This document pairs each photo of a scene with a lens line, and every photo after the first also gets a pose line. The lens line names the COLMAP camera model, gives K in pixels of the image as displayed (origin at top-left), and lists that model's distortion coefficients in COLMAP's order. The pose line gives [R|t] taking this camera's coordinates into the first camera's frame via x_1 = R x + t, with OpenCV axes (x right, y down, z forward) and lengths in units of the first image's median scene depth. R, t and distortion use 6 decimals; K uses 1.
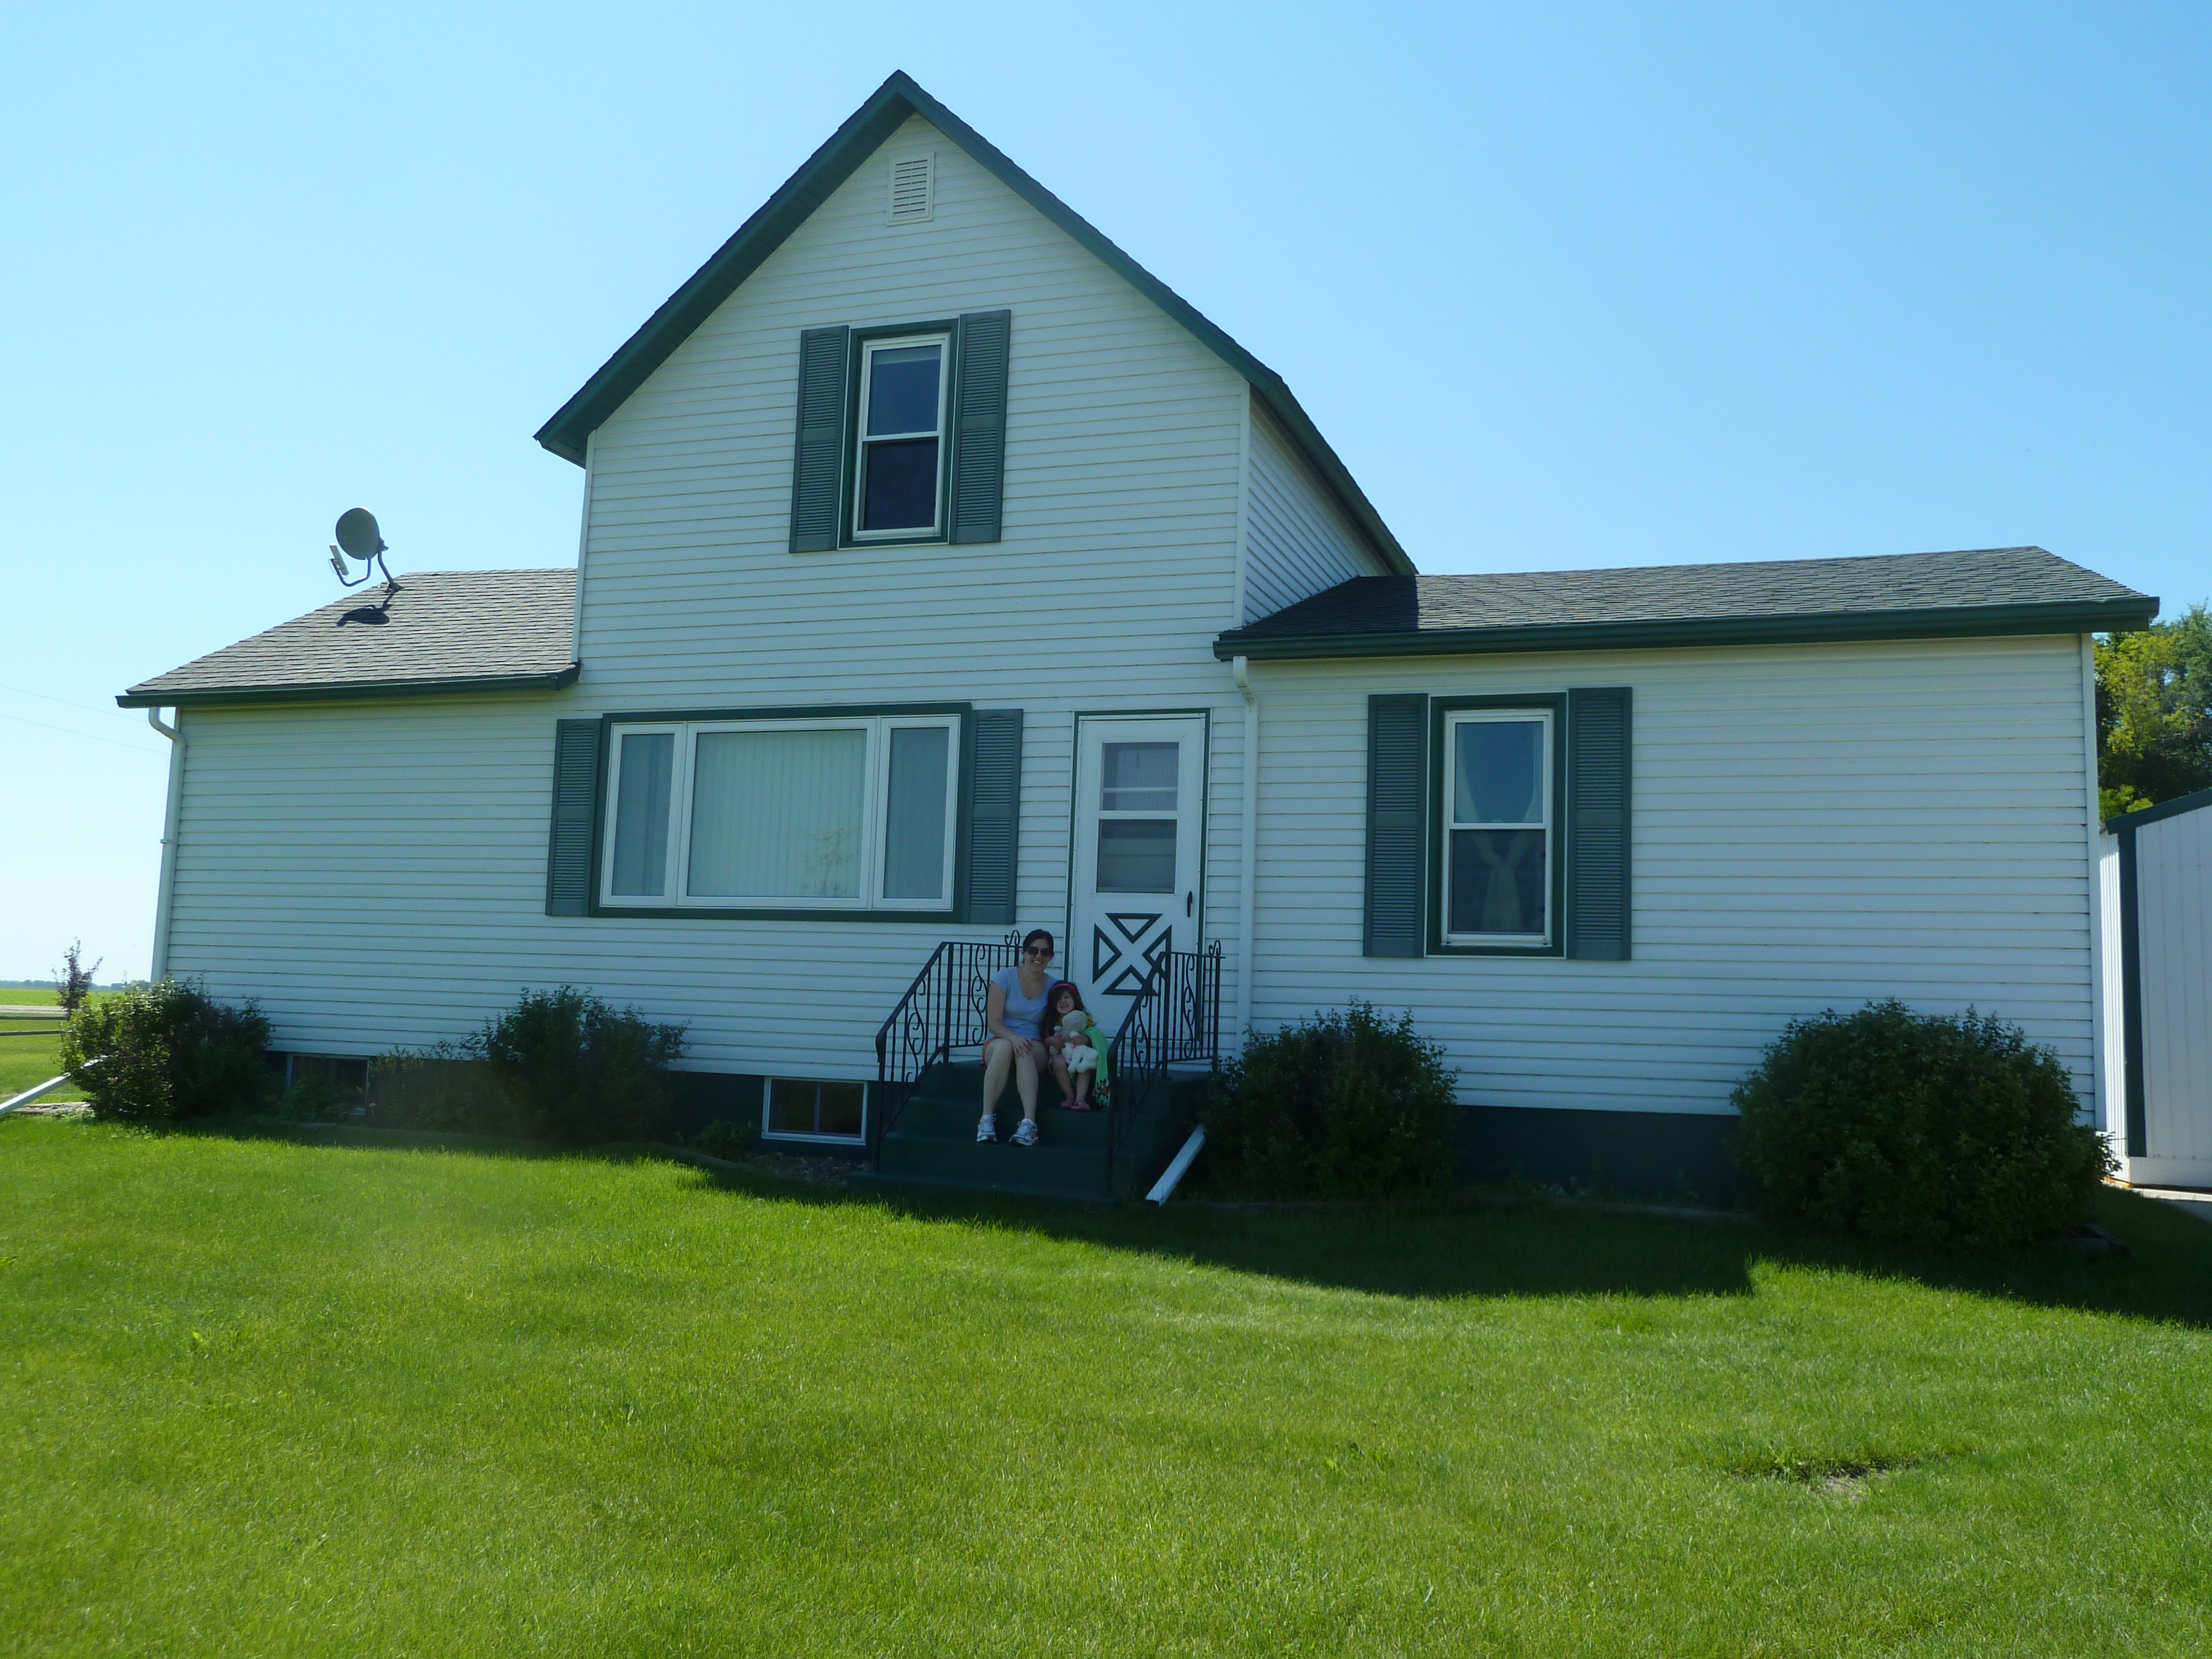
lens RADIAL K [[1863.6, 0, 1106.4], [0, 1863.6, 826.9], [0, 0, 1]] dist [0.000766, 0.000020]
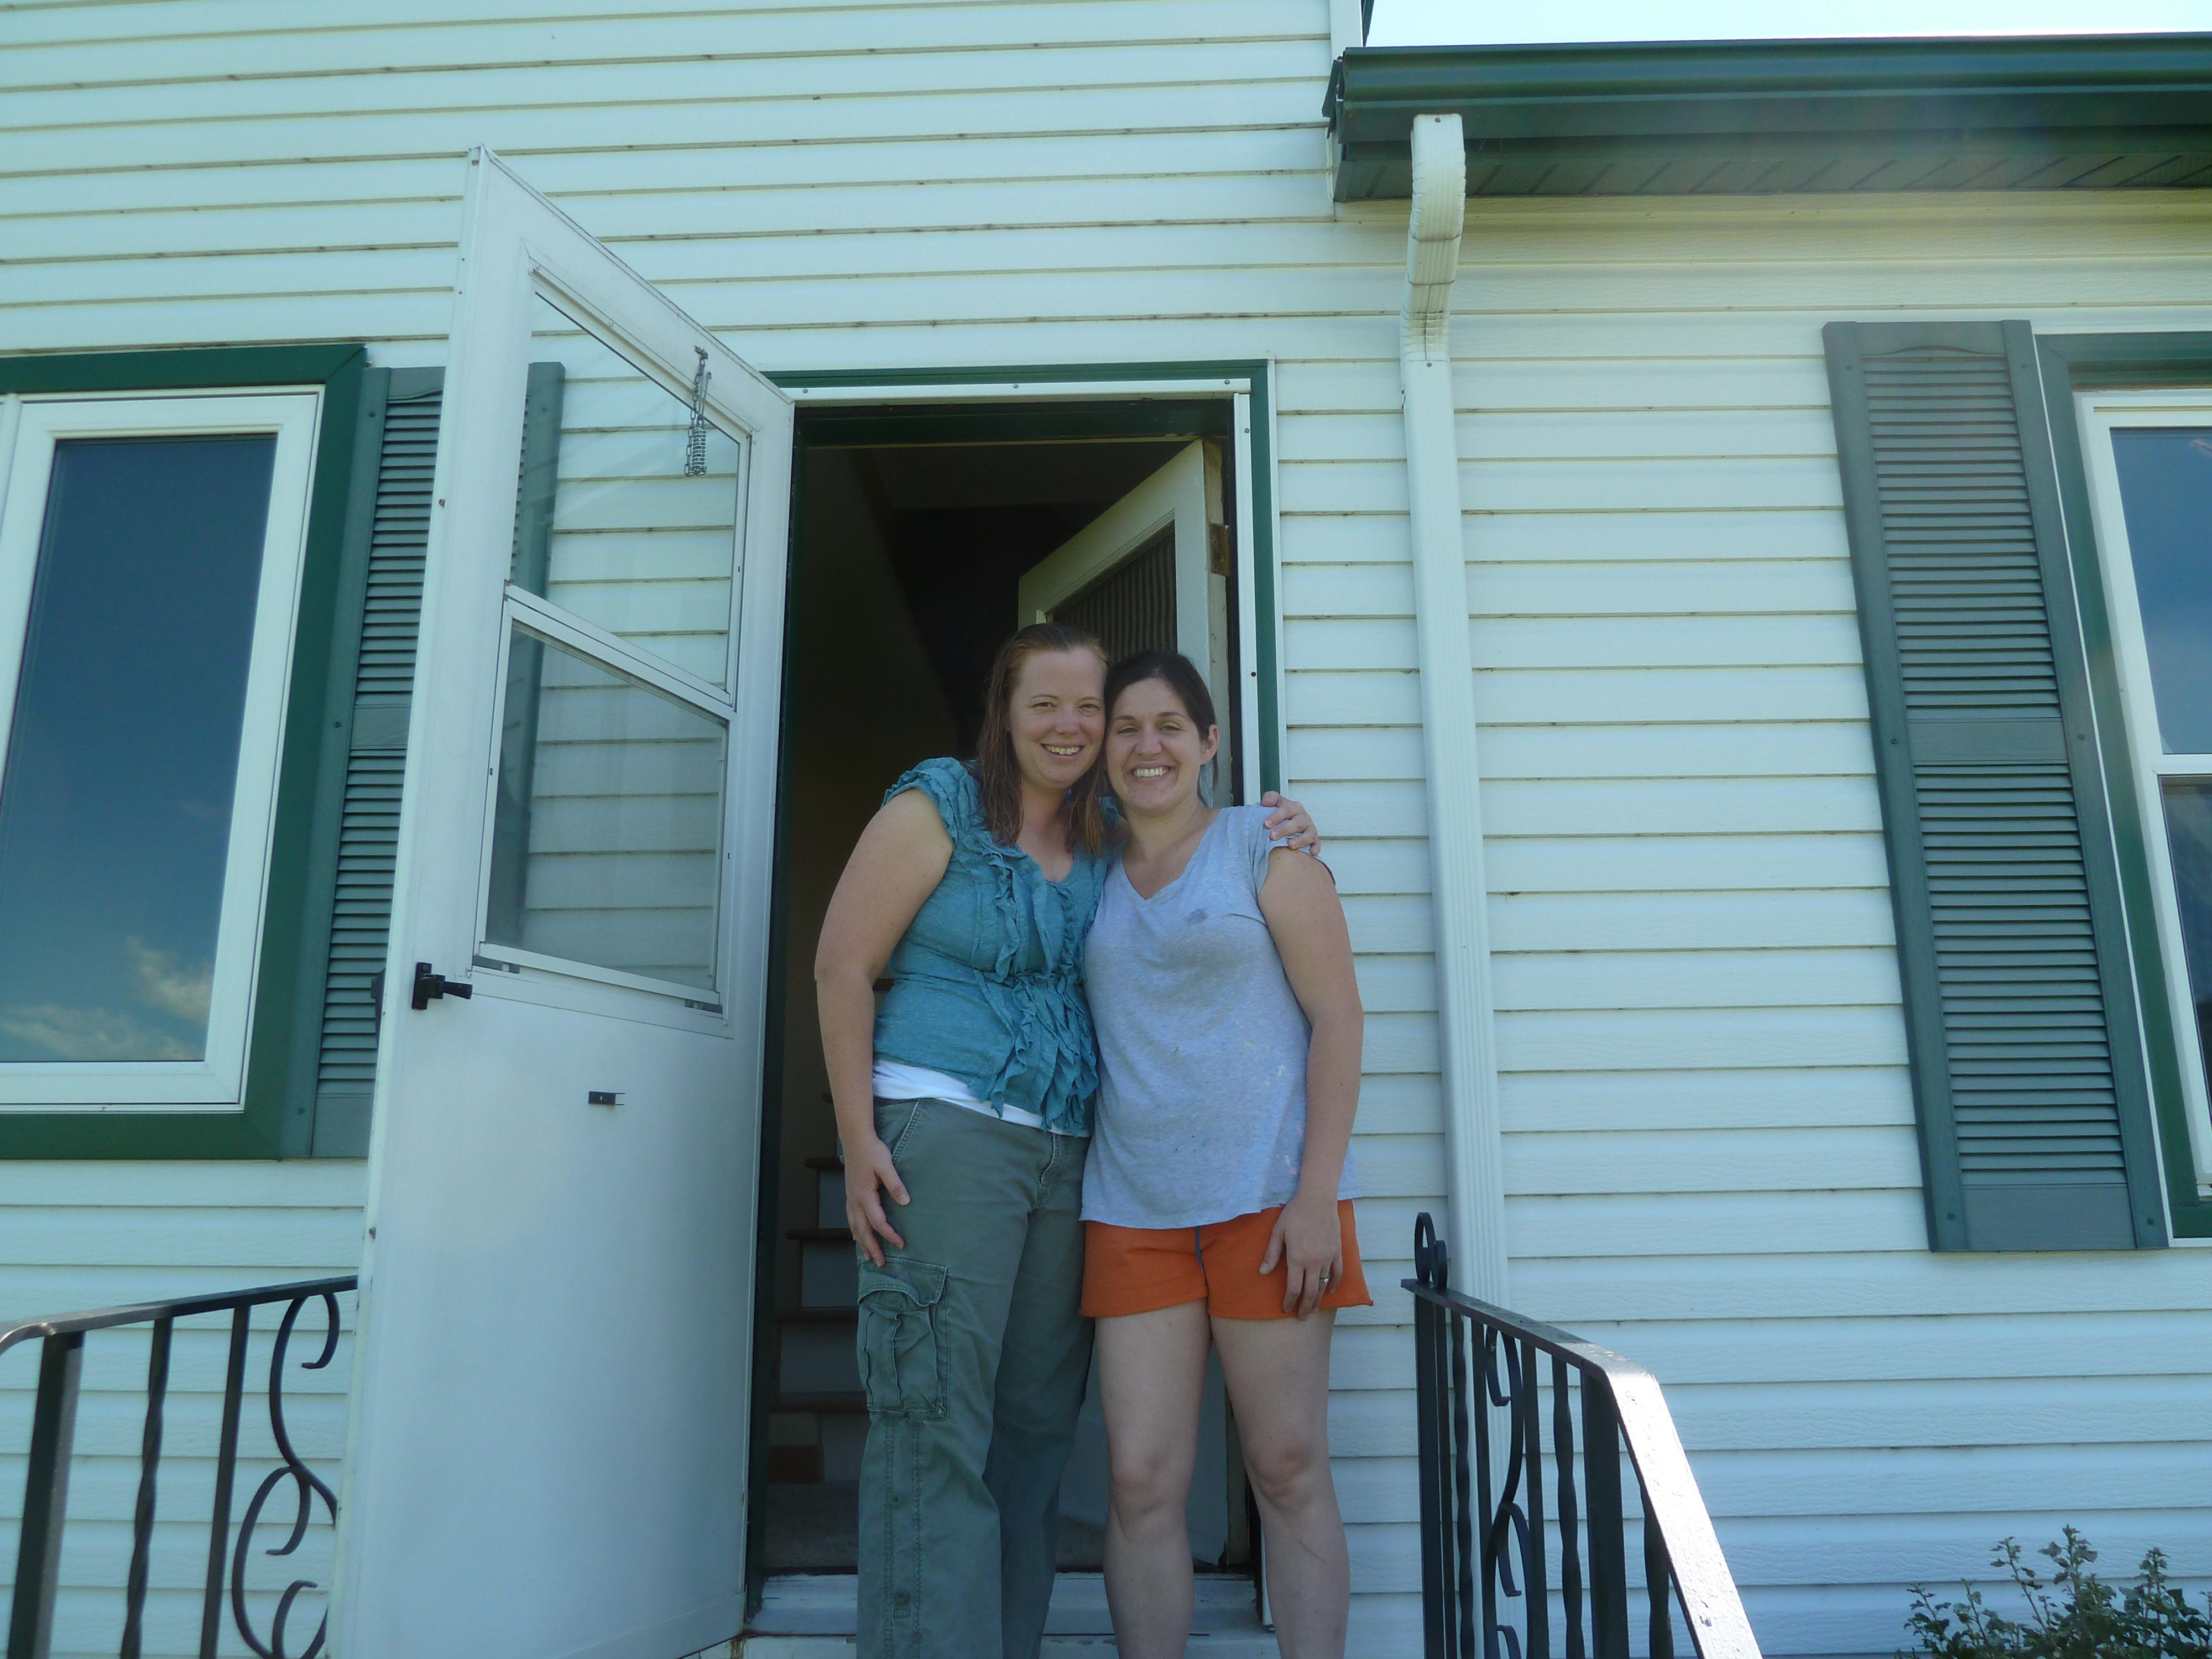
lens RADIAL K [[1626.2, 0, 1104.0], [0, 1626.2, 831.6], [0, 0, 1]] dist [-0.007162, -0.003711]
pose [[0.954750, 0.032317, 0.295648, -0.039504], [0.006472, 0.991586, -0.129287, 0.038583], [-0.297339, 0.125350, 0.946508, 0.787103]]
